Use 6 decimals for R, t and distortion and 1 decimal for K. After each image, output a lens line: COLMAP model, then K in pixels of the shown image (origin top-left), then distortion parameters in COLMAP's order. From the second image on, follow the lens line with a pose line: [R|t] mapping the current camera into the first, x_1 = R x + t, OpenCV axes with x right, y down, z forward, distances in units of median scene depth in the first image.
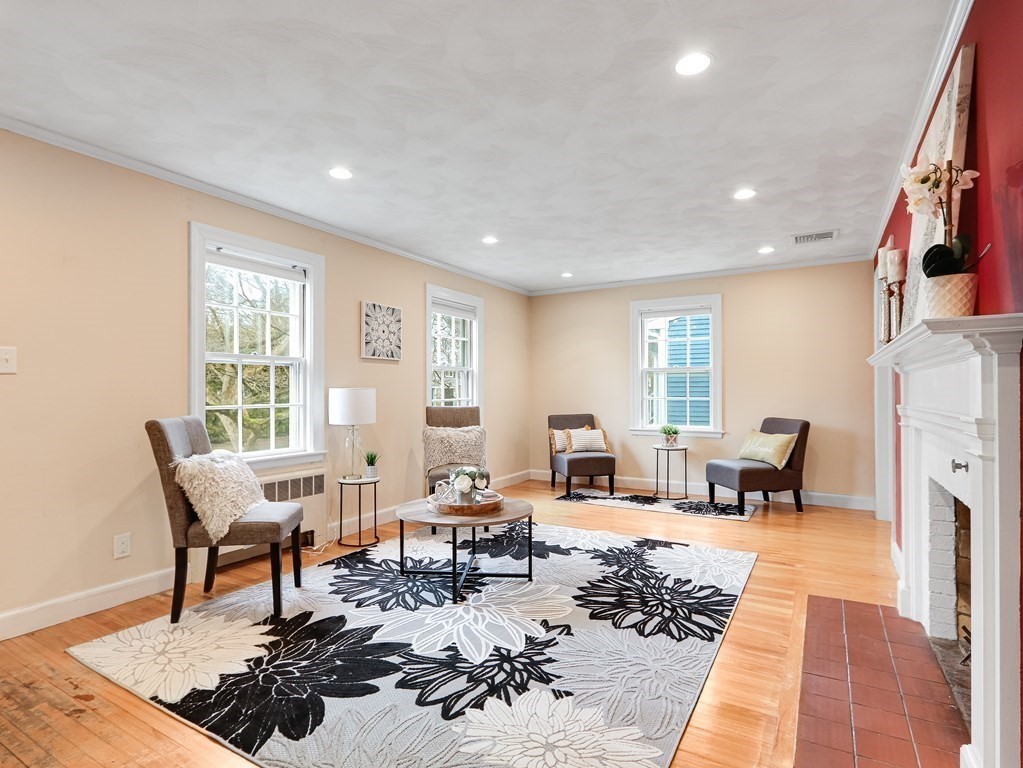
lens RADIAL K [[538.9, 0, 503.8], [0, 538.9, 386.5], [0, 0, 1]] dist [0.001405, -0.001529]
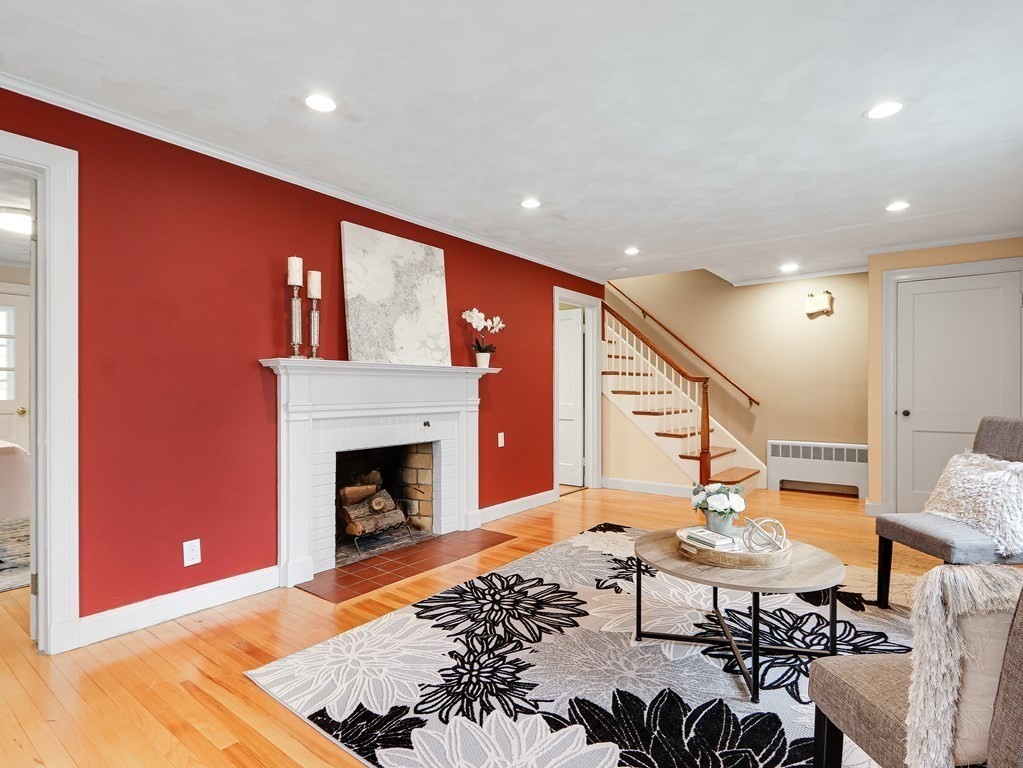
lens RADIAL K [[538.9, 0, 503.8], [0, 538.9, 386.5], [0, 0, 1]] dist [0.001405, -0.001529]
pose [[-0.992194, 0.002271, 0.124684, 0.143075], [0.000495, 0.999898, -0.014274, 0.014922], [-0.124704, -0.014101, -0.992094, 1.796011]]
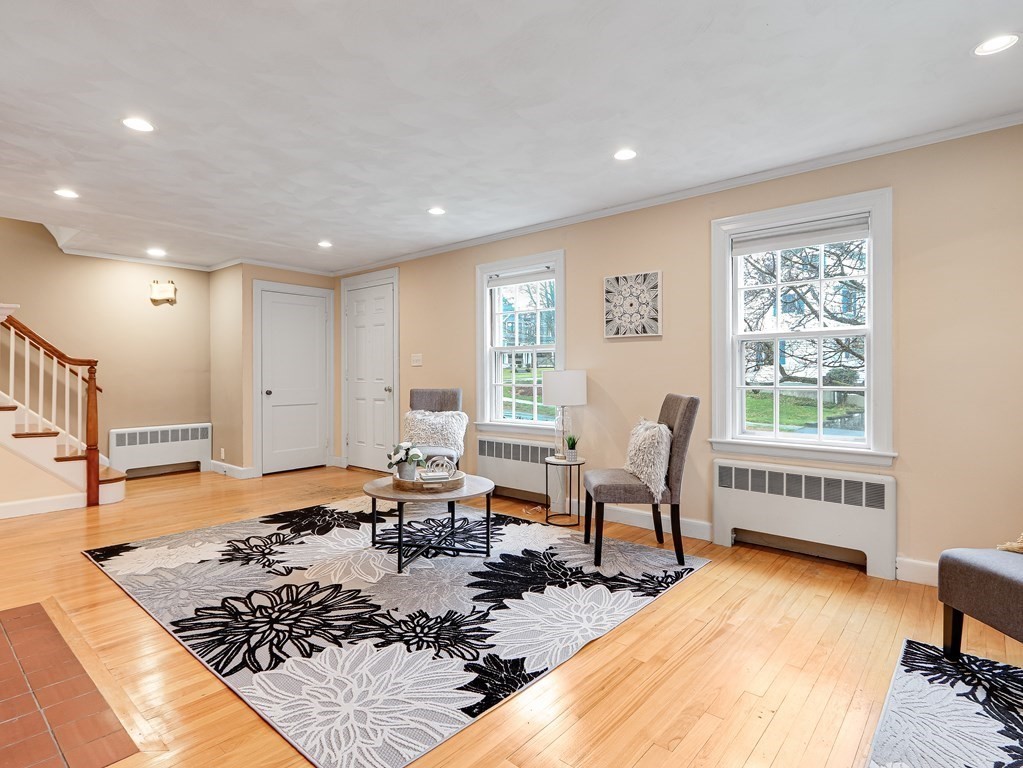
lens RADIAL K [[541.1, 0, 511.5], [0, 541.1, 384.0], [0, 0, 1]] dist [-0.003202, -0.000495]
pose [[-0.173180, 0.020999, -0.984666, 0.963670], [0.011119, 0.999751, 0.019365, 0.008637], [0.984827, -0.007595, -0.173371, 1.377326]]
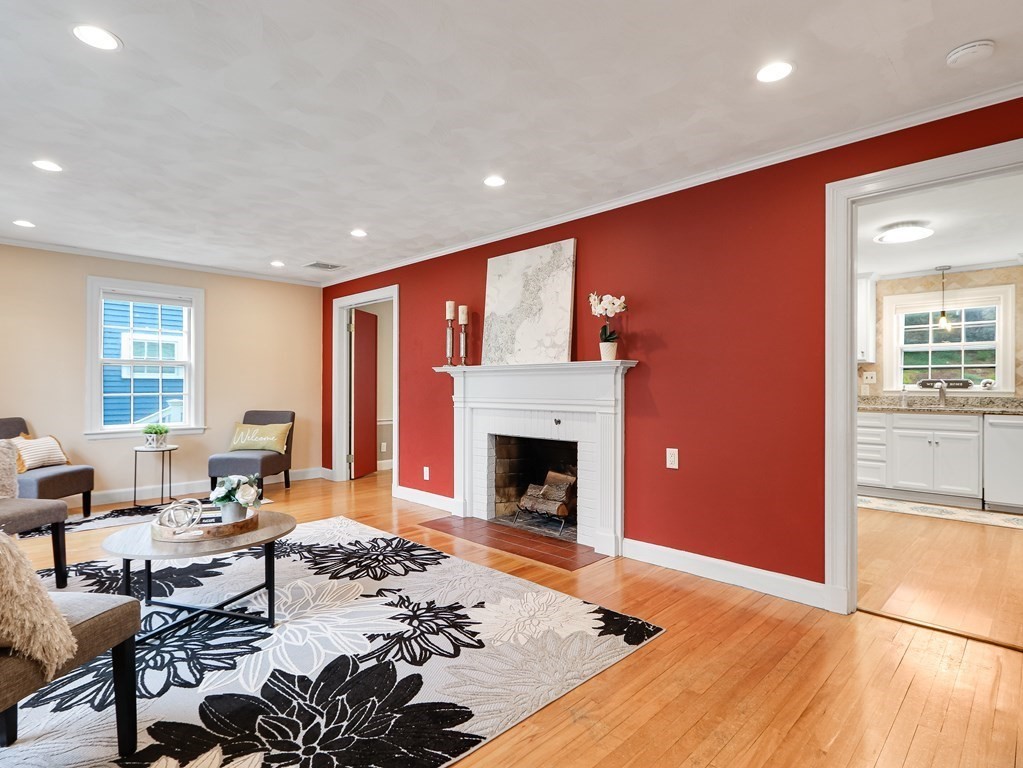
lens RADIAL K [[538.9, 0, 503.8], [0, 538.9, 386.5], [0, 0, 1]] dist [0.001405, -0.001529]
pose [[0.249776, 0.003609, 0.968297, -0.766587], [-0.011330, 0.999935, -0.000804, 0.004447], [-0.968237, -0.010770, 0.249801, 0.374895]]
